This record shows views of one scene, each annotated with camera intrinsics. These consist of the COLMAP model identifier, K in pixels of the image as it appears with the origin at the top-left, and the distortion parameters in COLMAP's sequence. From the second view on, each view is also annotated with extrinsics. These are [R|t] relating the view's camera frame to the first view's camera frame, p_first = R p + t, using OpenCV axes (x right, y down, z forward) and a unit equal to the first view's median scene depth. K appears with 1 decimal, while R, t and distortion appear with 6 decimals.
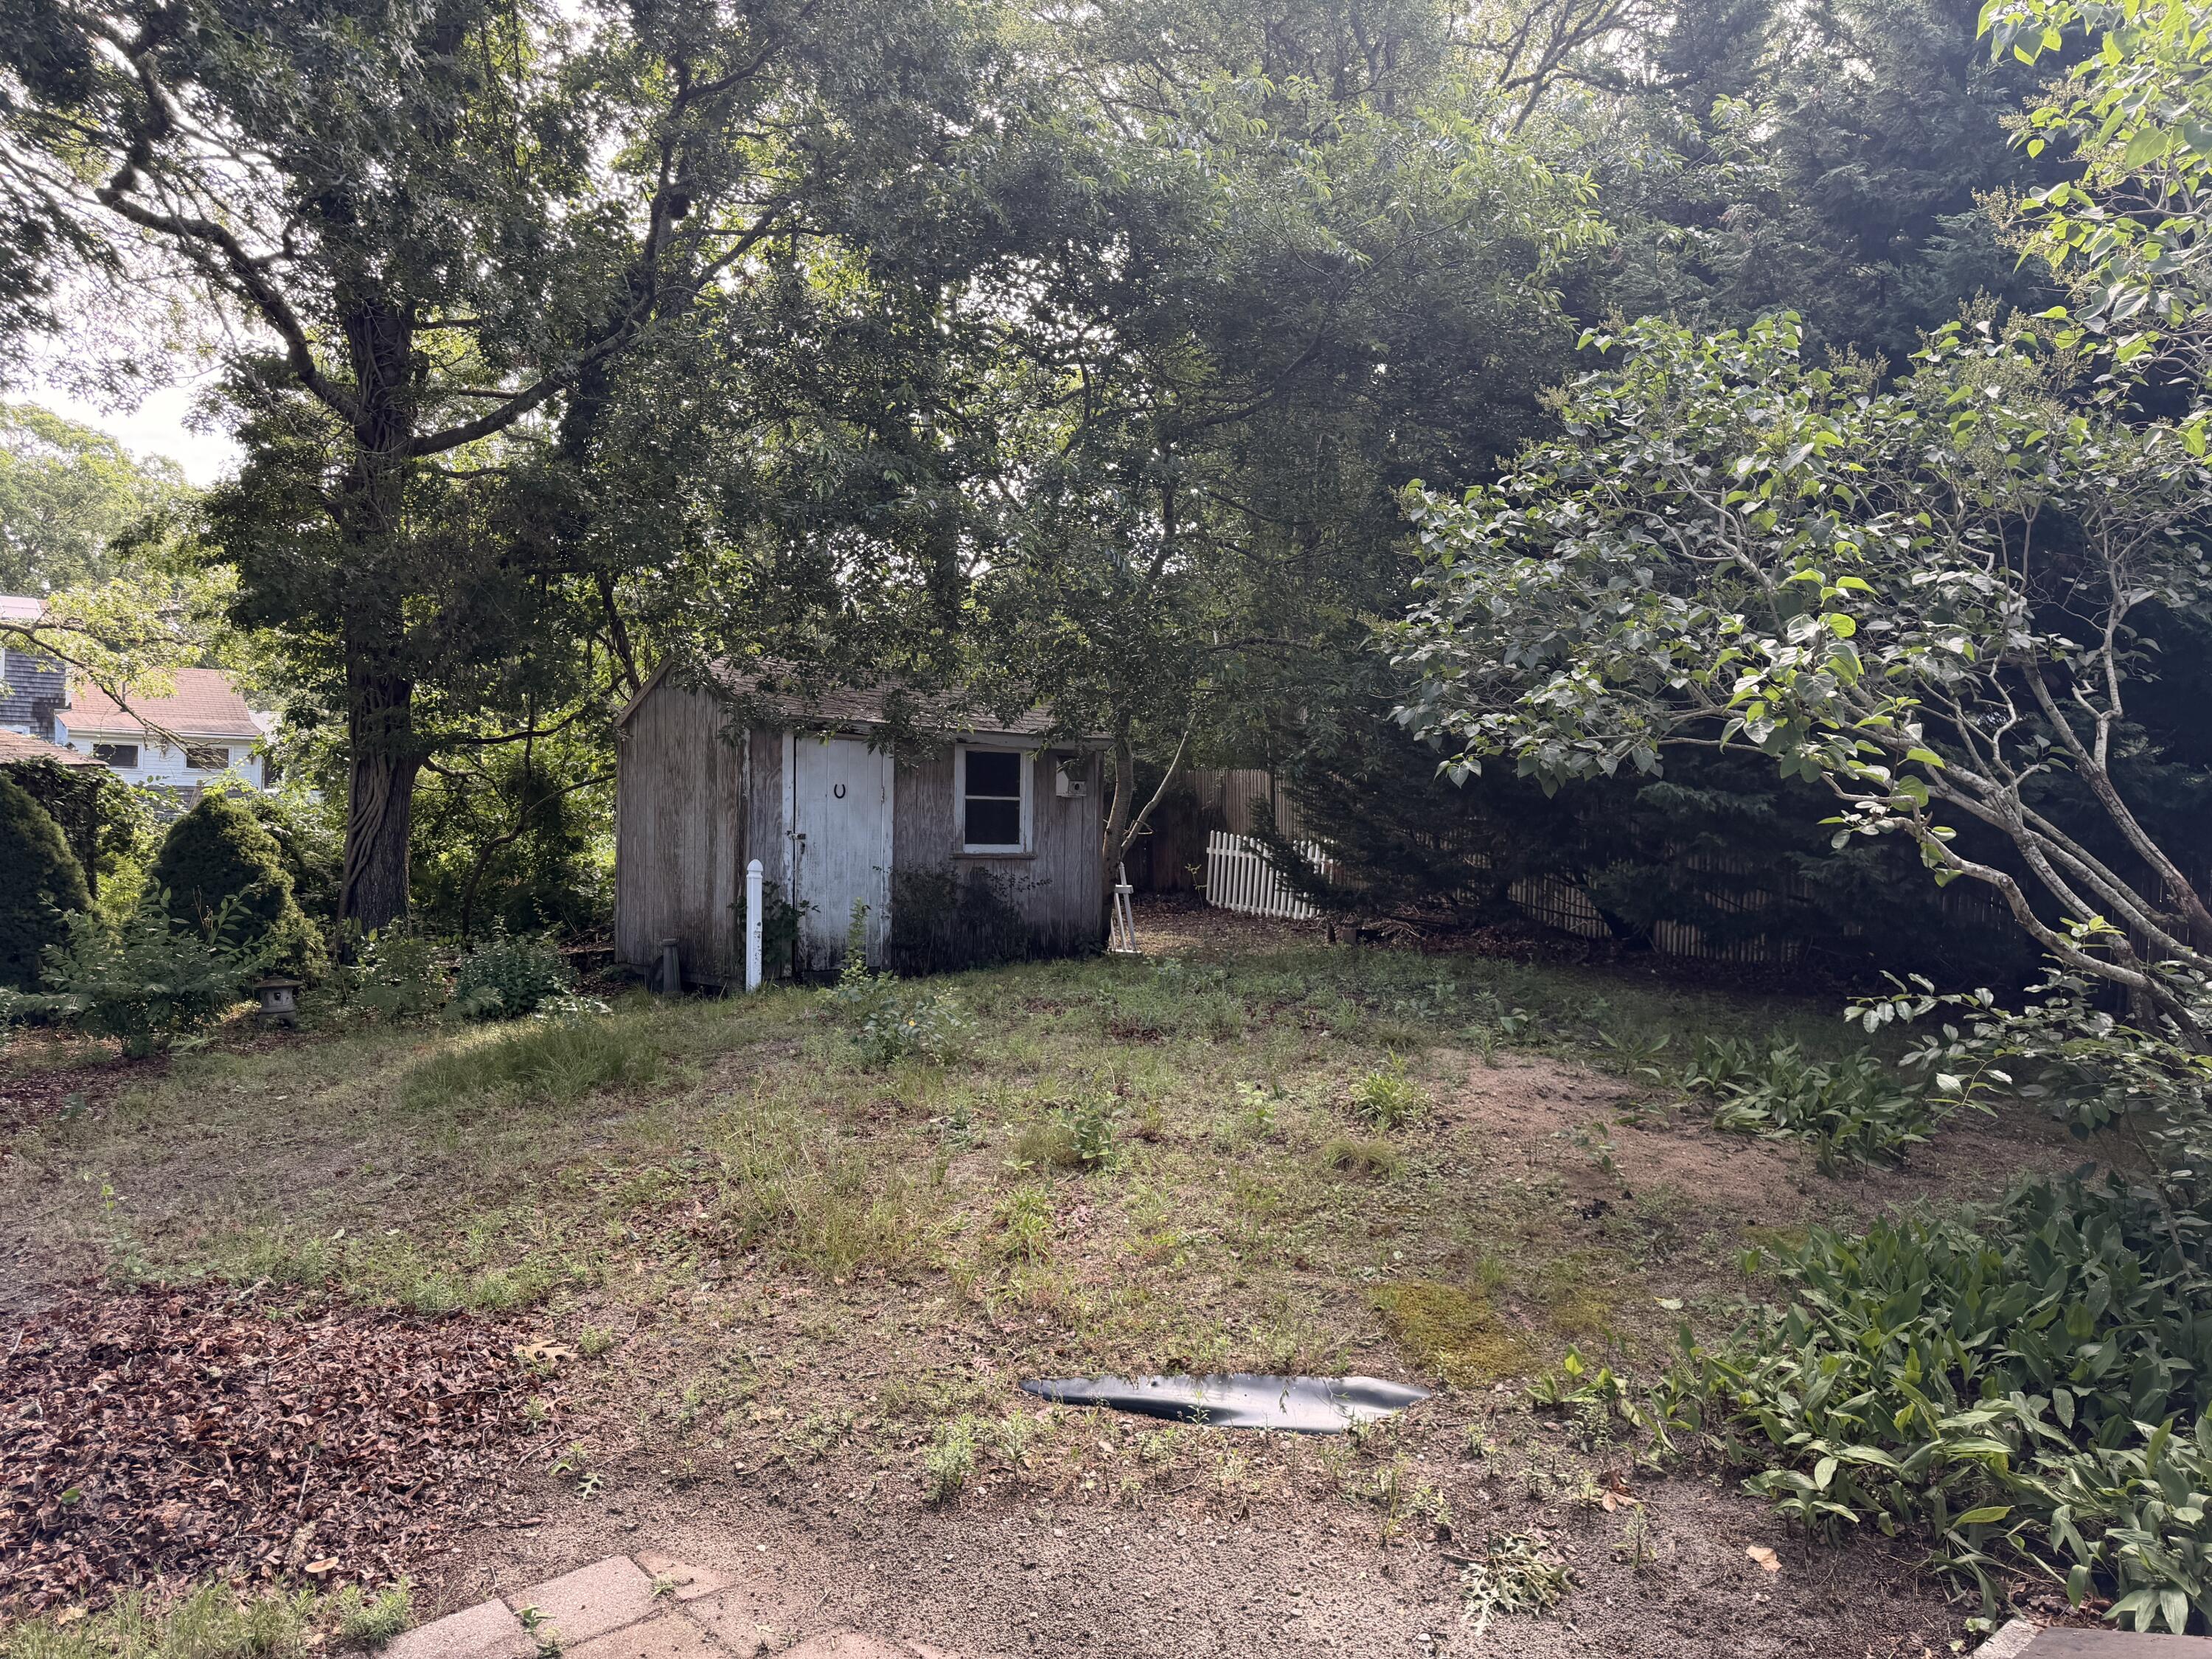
lens RADIAL K [[1550.4, 0, 1078.0], [0, 1550.4, 830.7], [0, 0, 1]] dist [0.066166, -0.068196]
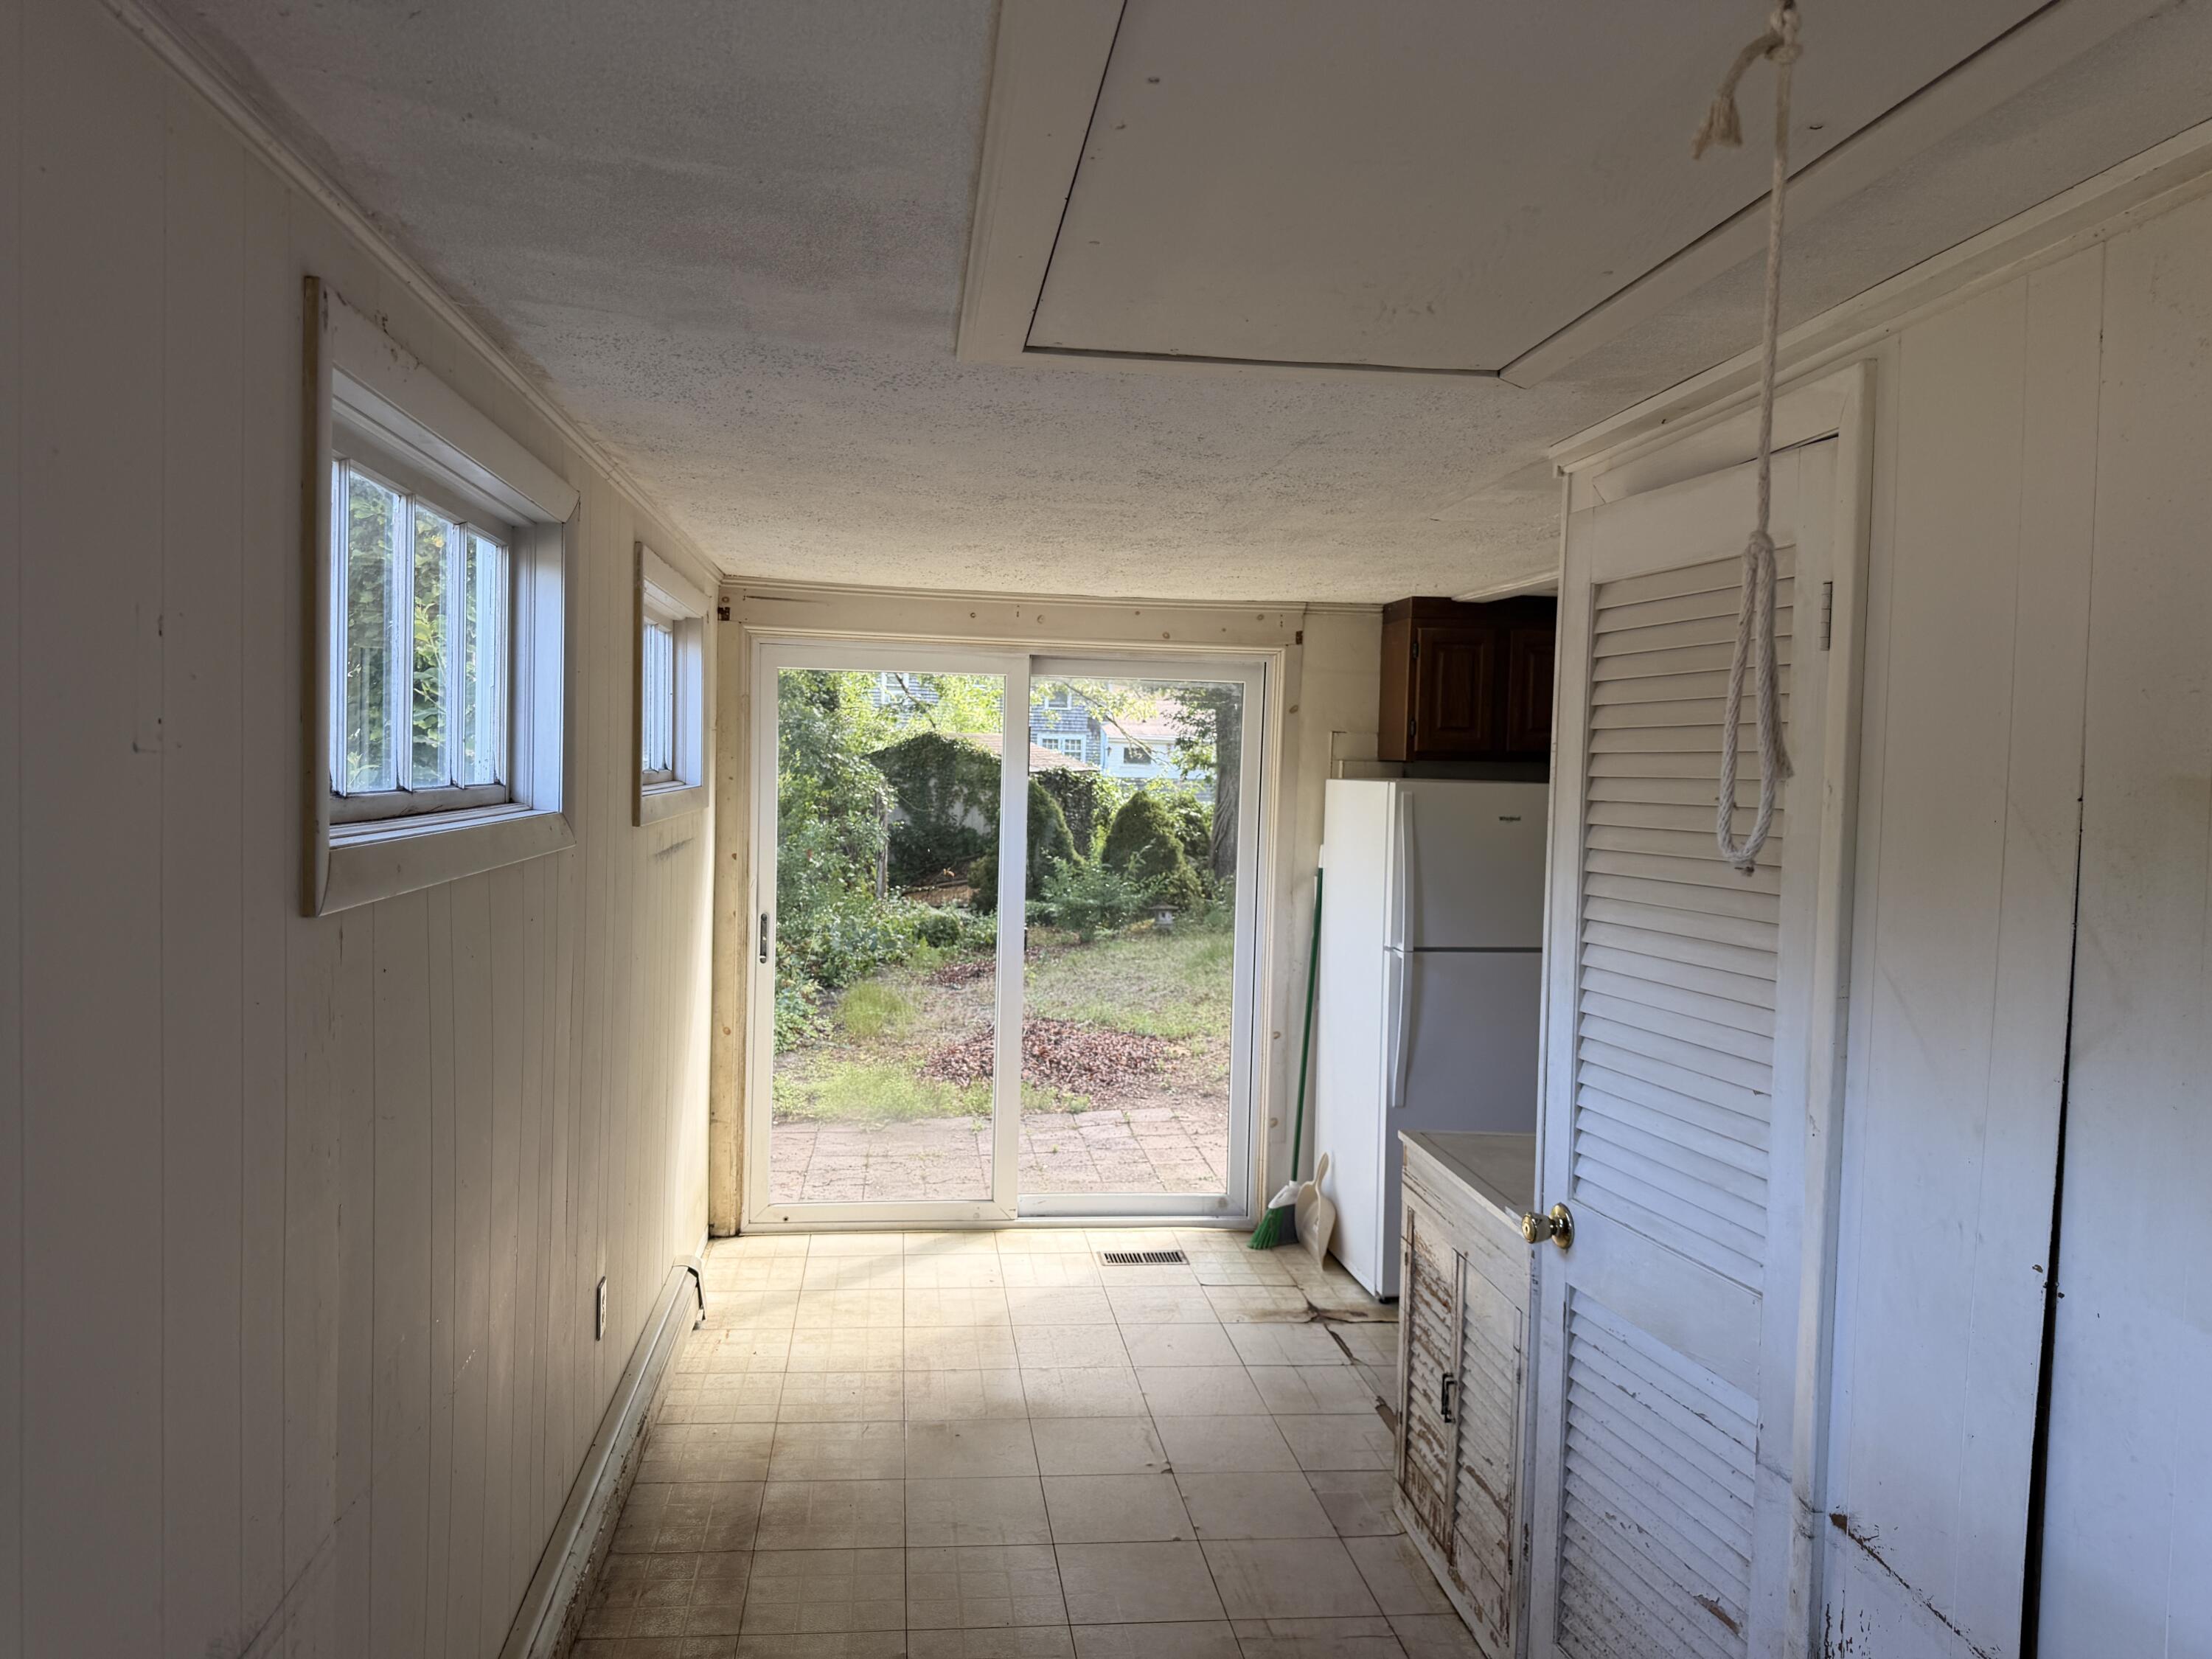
lens RADIAL K [[1550.4, 0, 1078.0], [0, 1550.4, 830.7], [0, 0, 1]] dist [0.066166, -0.068196]
pose [[0.819024, 0.018760, -0.573453, 0.319564], [-0.014428, 0.999823, 0.012101, -0.000346], [0.573578, -0.001637, 0.819149, -0.350109]]
